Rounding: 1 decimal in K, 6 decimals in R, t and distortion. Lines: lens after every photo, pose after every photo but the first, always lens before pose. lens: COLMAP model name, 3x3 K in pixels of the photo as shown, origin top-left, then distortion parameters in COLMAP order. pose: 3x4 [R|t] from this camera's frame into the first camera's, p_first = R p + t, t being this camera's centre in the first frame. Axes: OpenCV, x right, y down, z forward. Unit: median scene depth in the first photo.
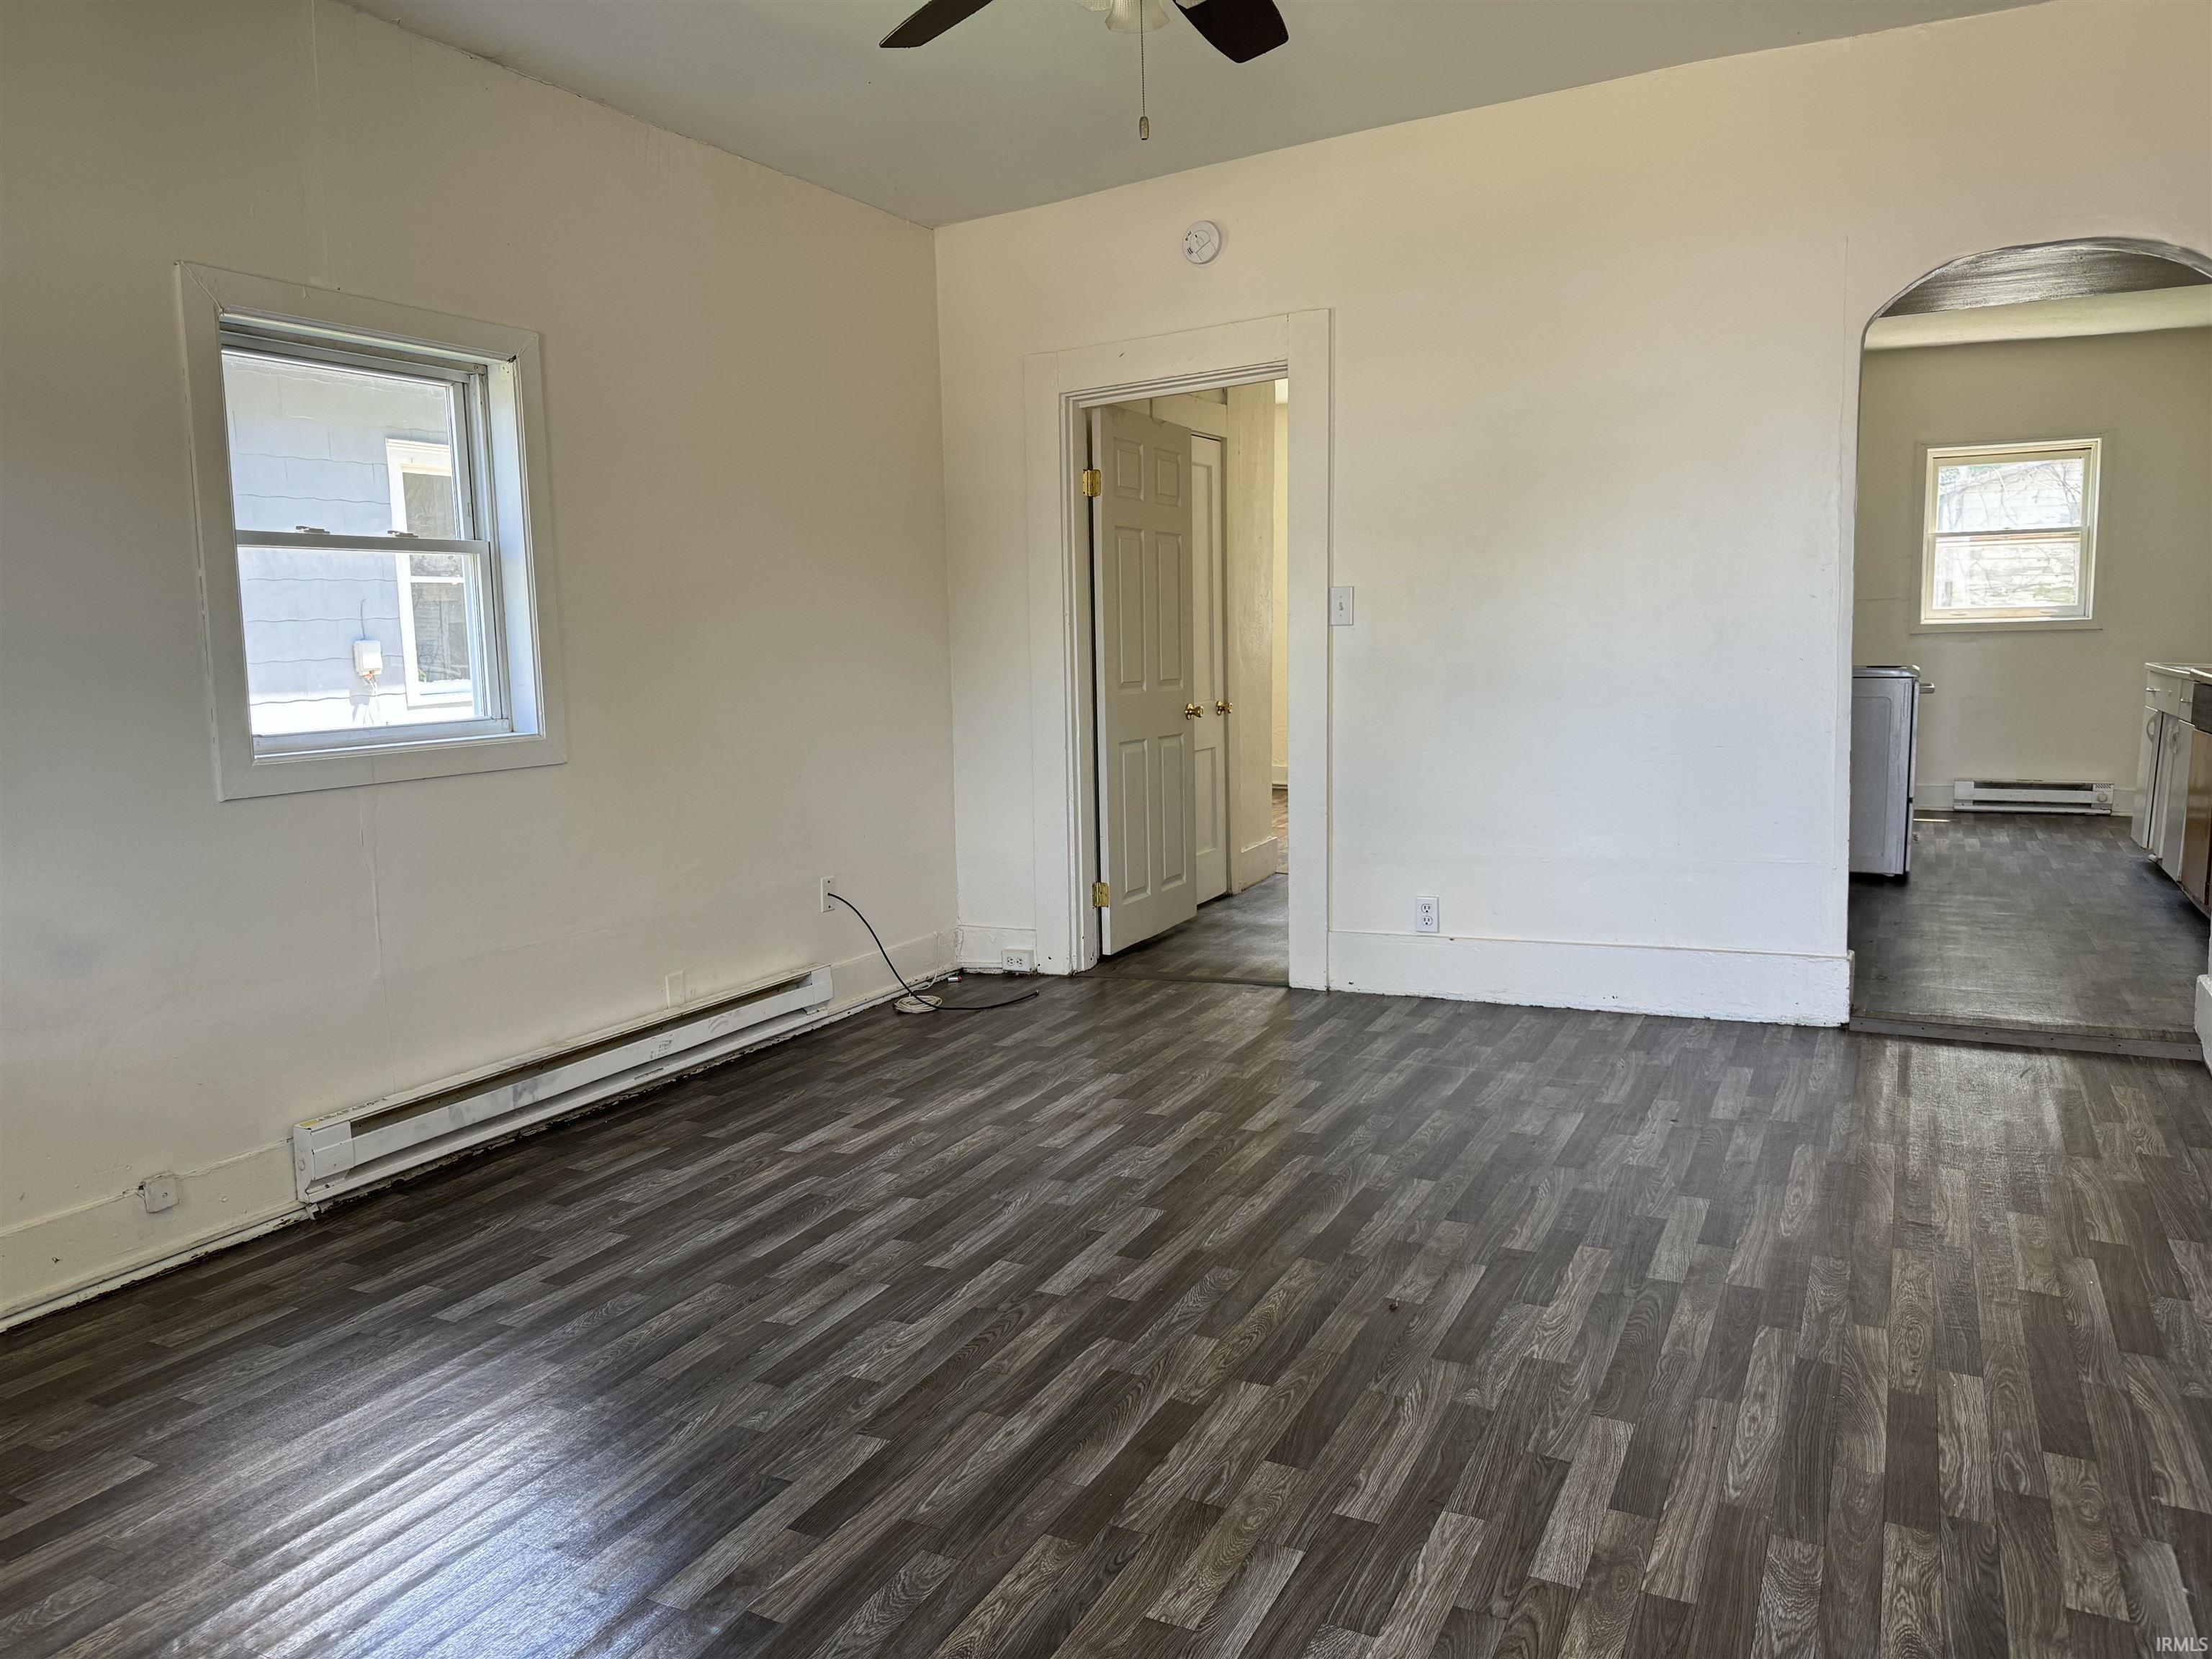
lens RADIAL K [[1540.1, 0, 1135.3], [0, 1540.1, 835.0], [0, 0, 1]] dist [0.050496, -0.064835]
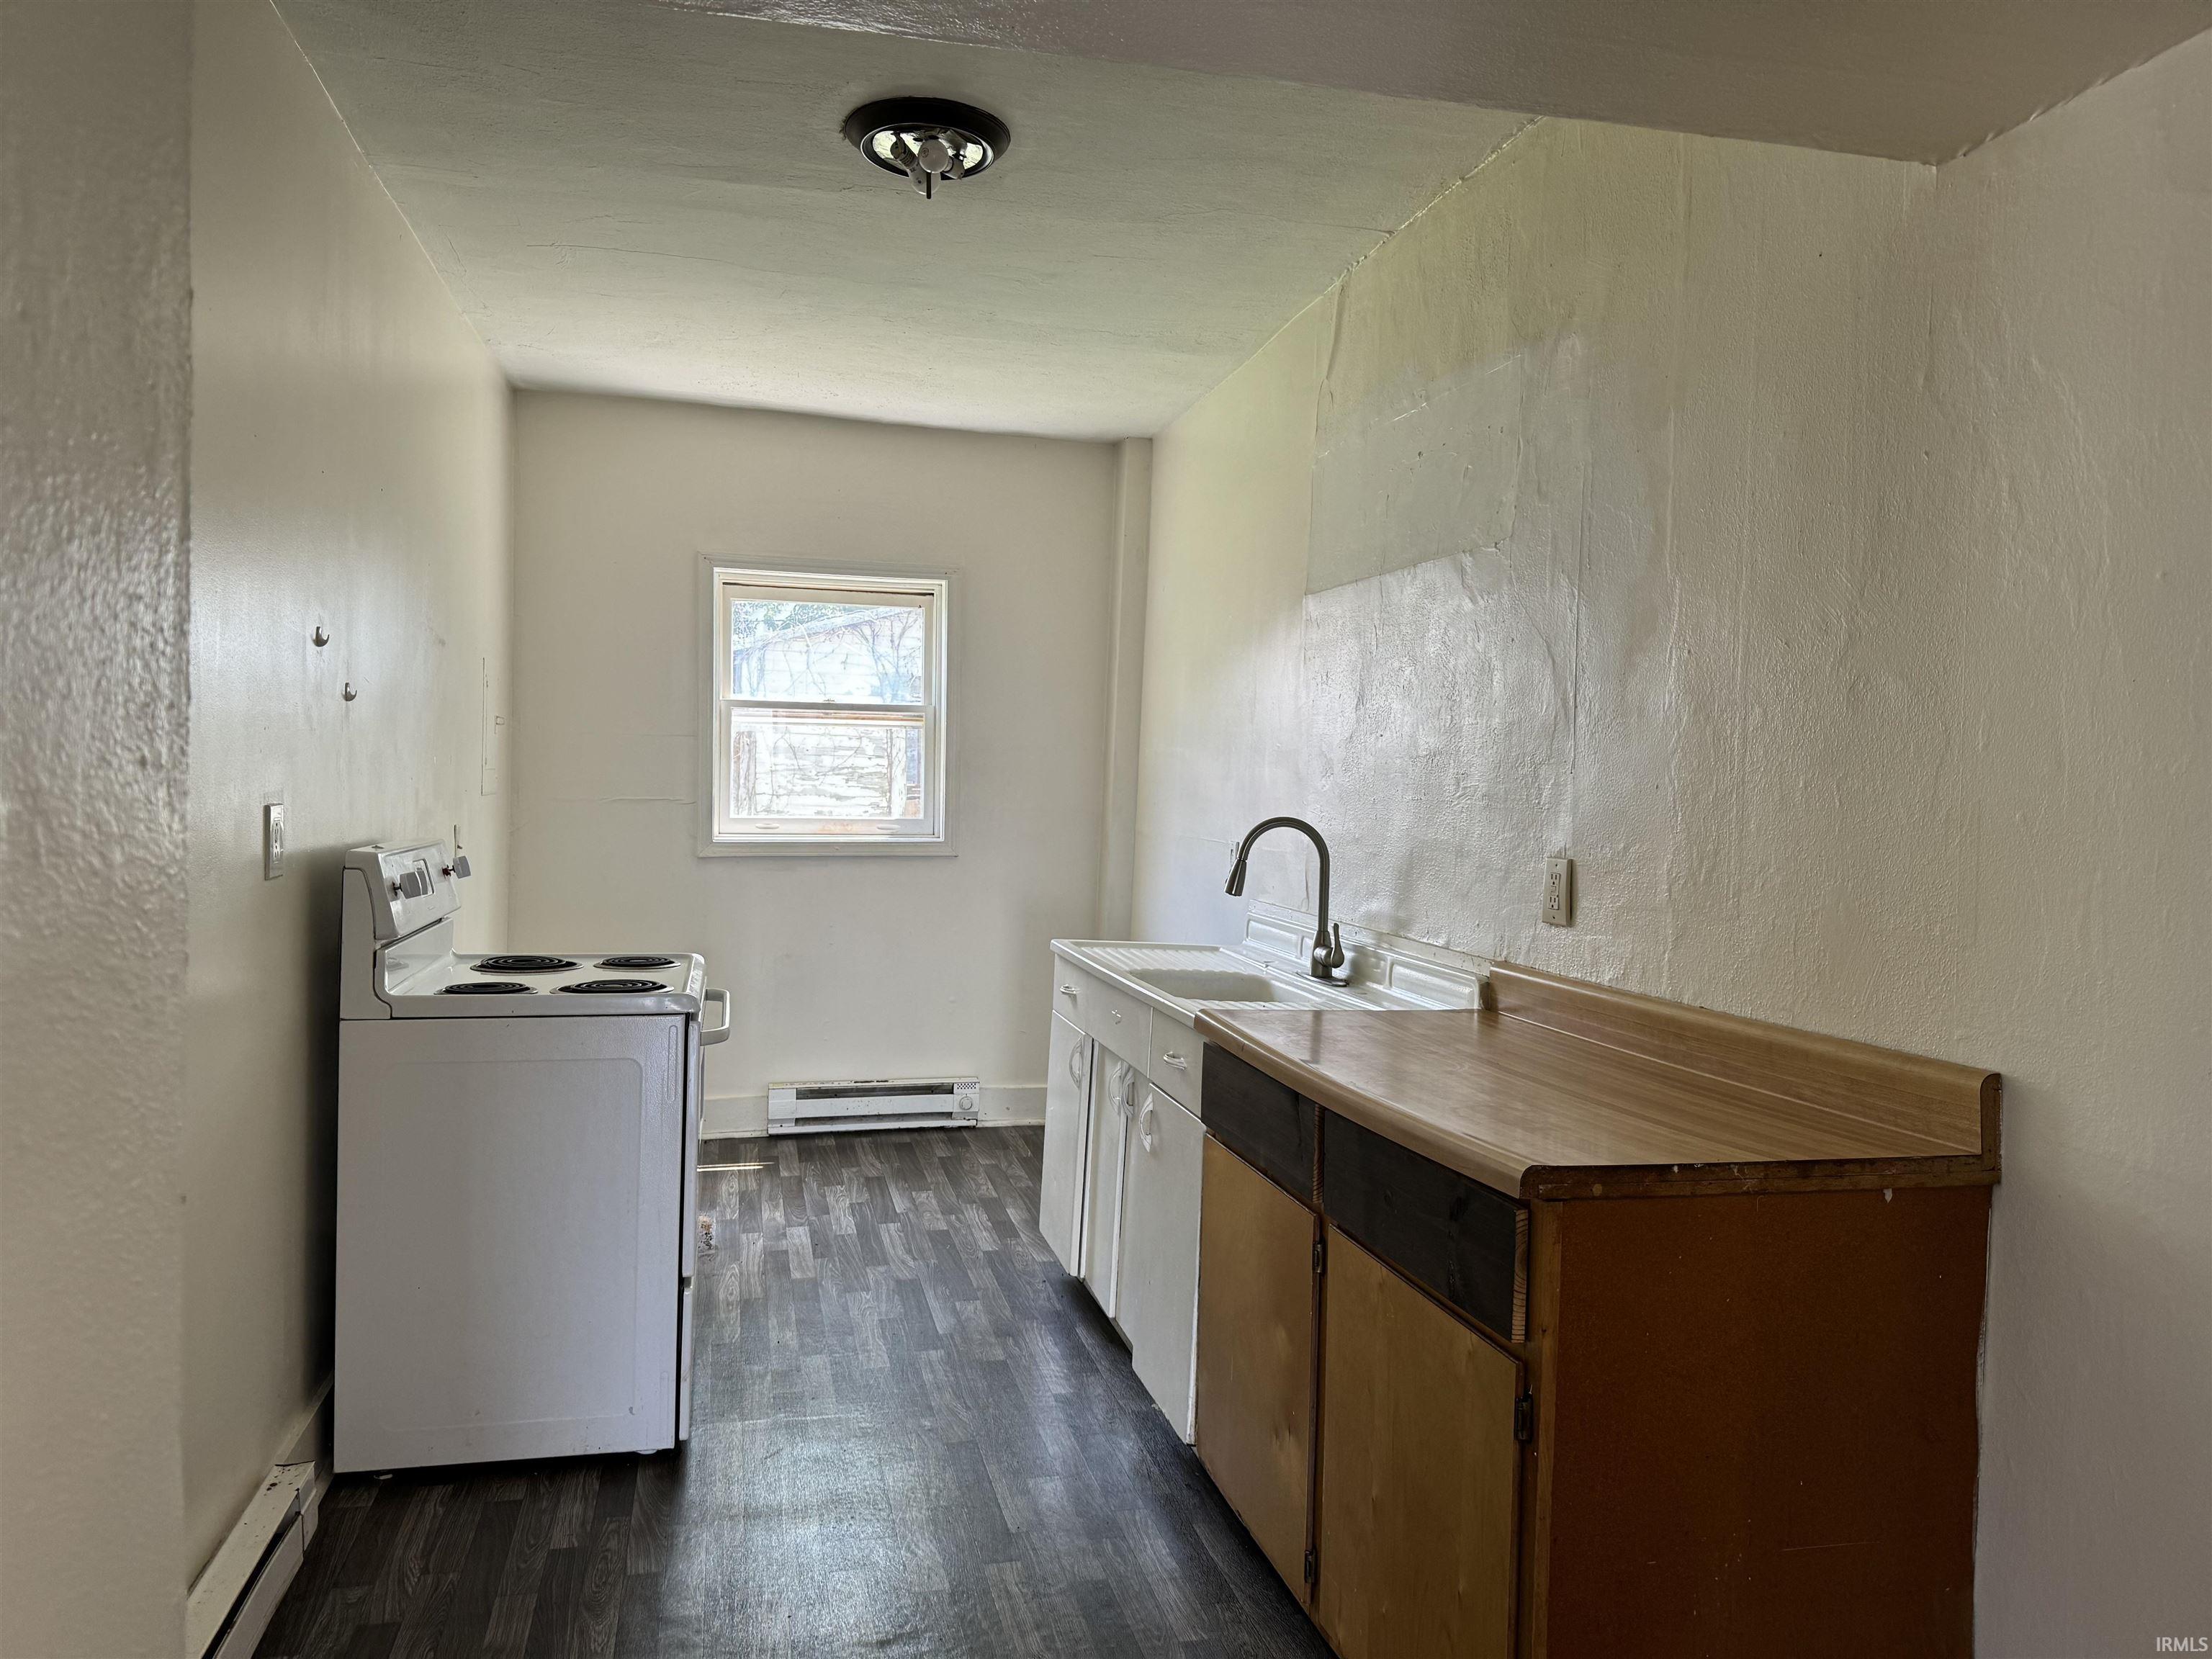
lens RADIAL K [[1530.1, 0, 1094.7], [0, 1530.1, 820.2], [0, 0, 1]] dist [0.162037, -0.311989]
pose [[0.766089, 0.016664, 0.642519, 0.223908], [0.047222, 0.995503, -0.082122, -0.086364], [-0.640998, 0.093253, 0.761857, 0.426906]]
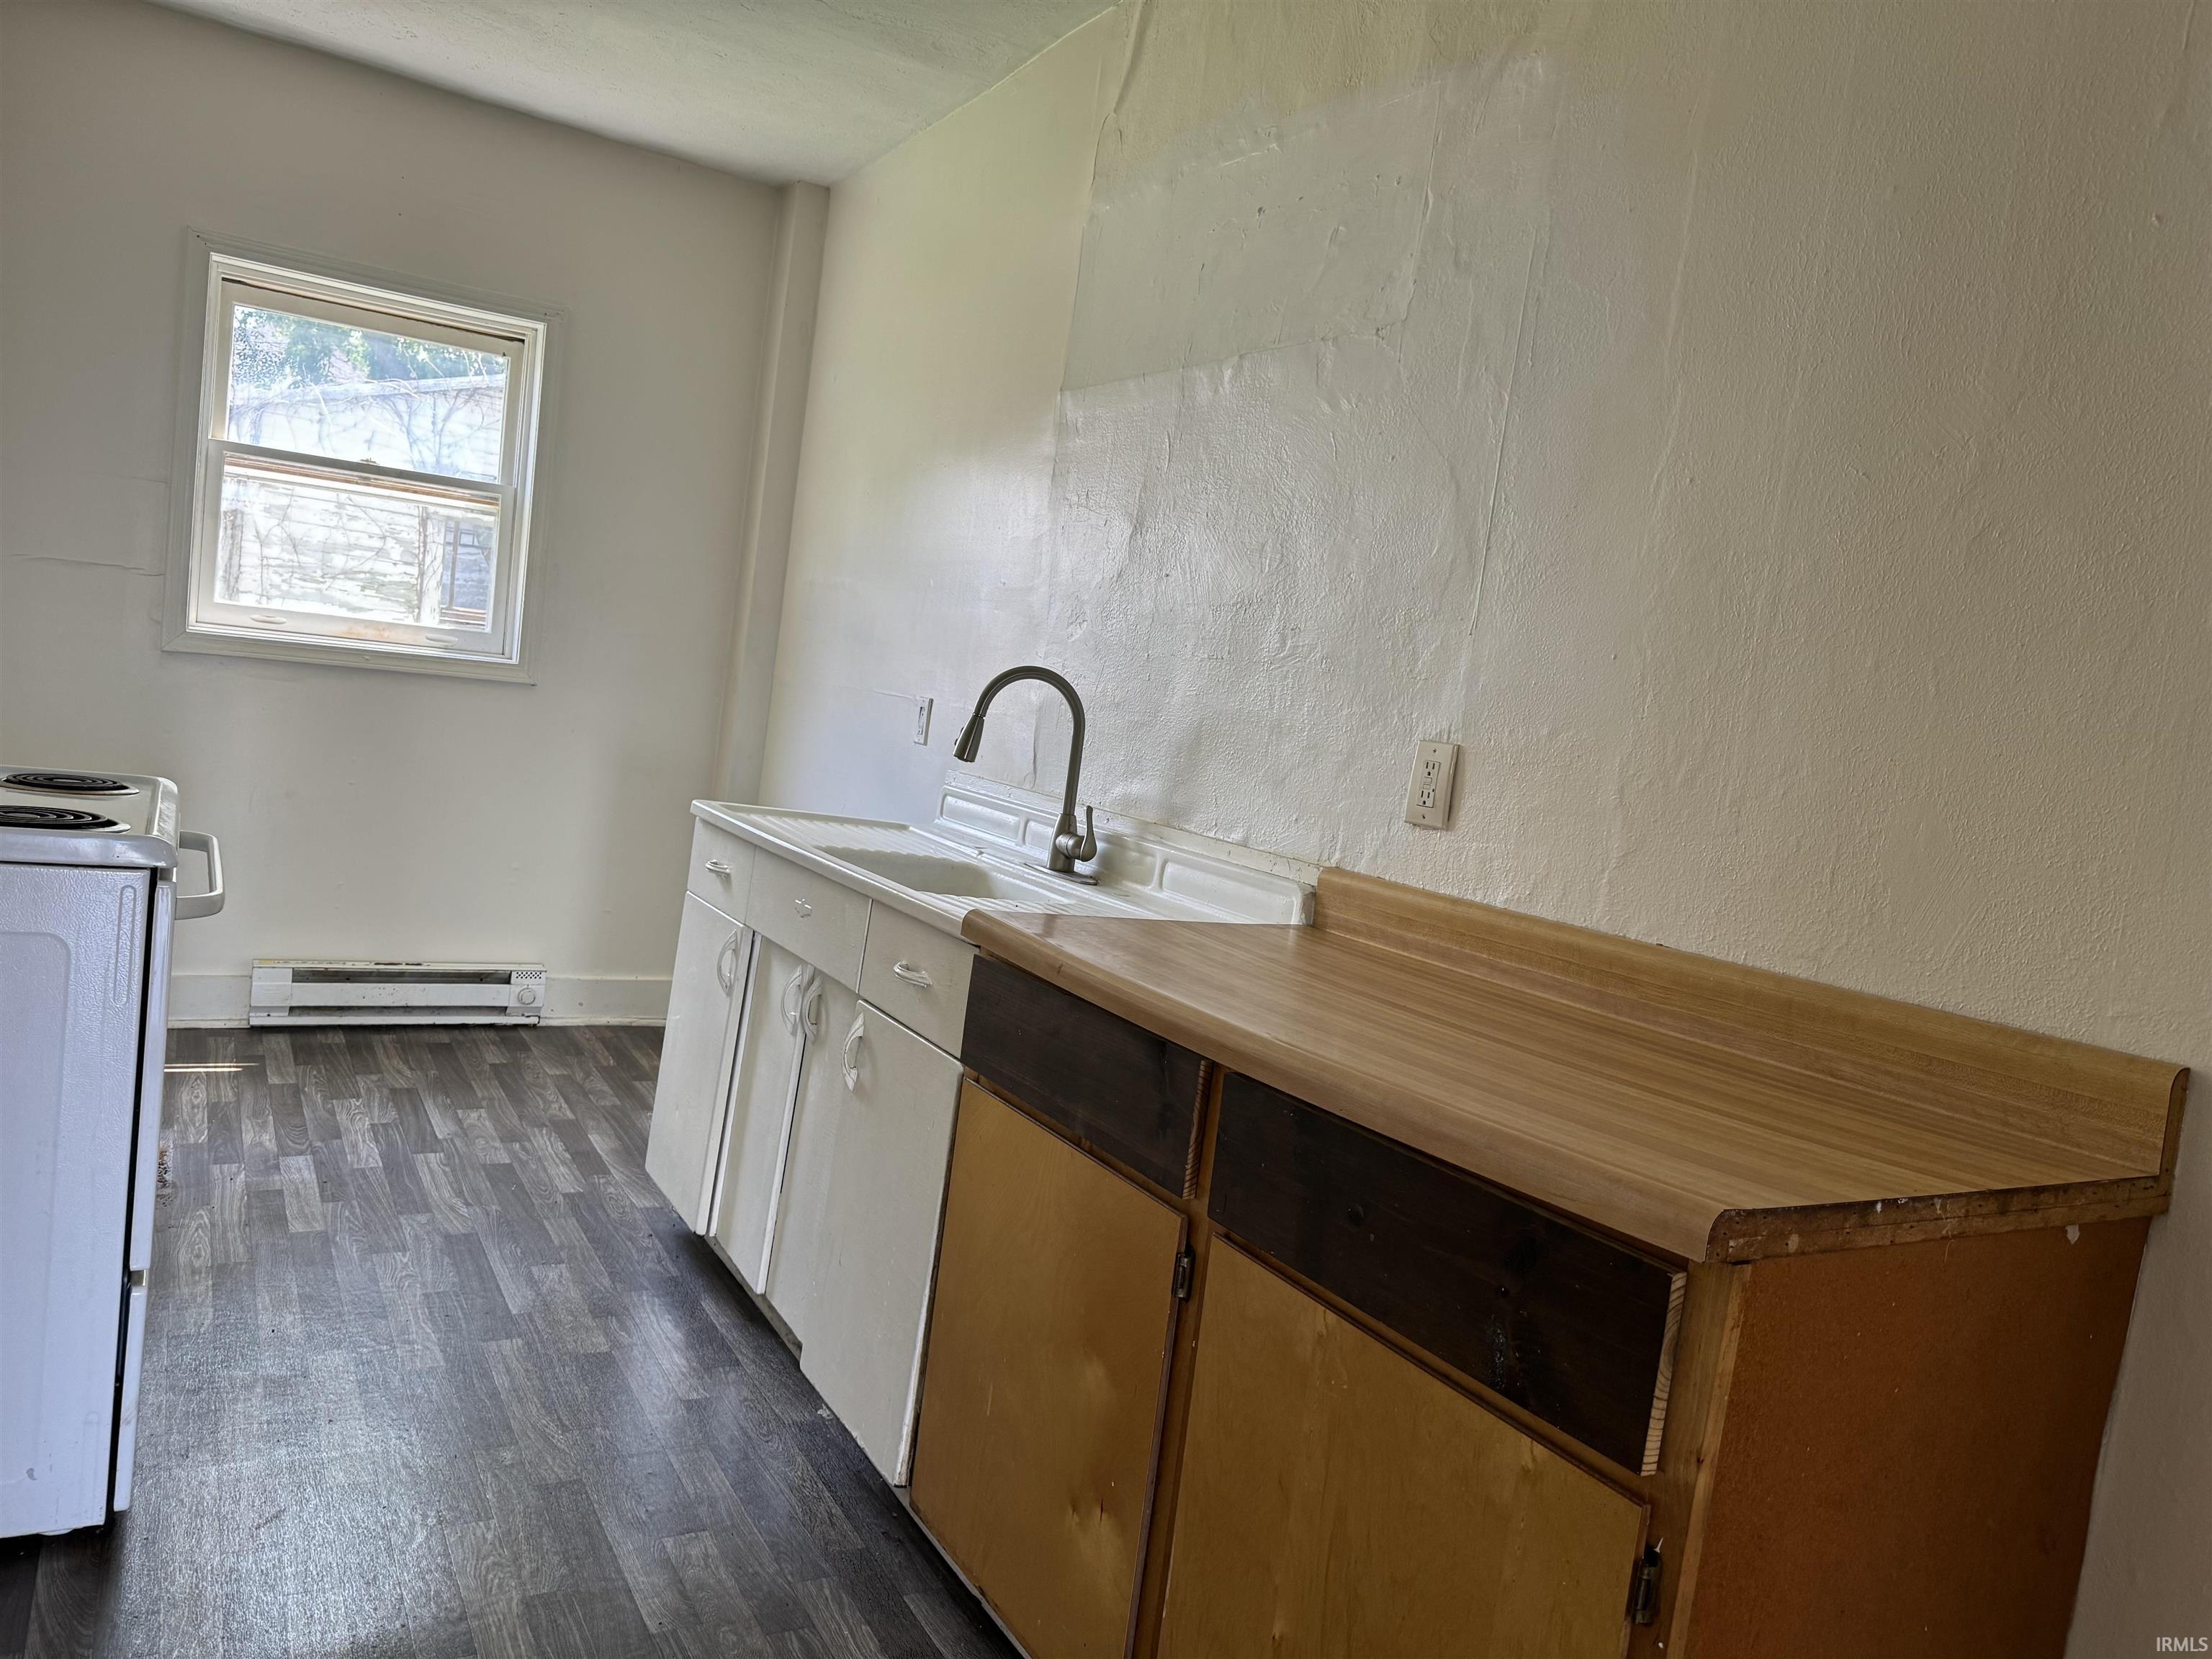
lens RADIAL K [[1563.3, 0, 1110.7], [0, 1563.3, 835.4], [0, 0, 1]] dist [0.006699, -0.009027]
pose [[0.537886, 0.008666, 0.842973, 0.263714], [-0.025037, 0.999670, 0.005698, -0.085321], [-0.842646, -0.024170, 0.537925, 0.520937]]
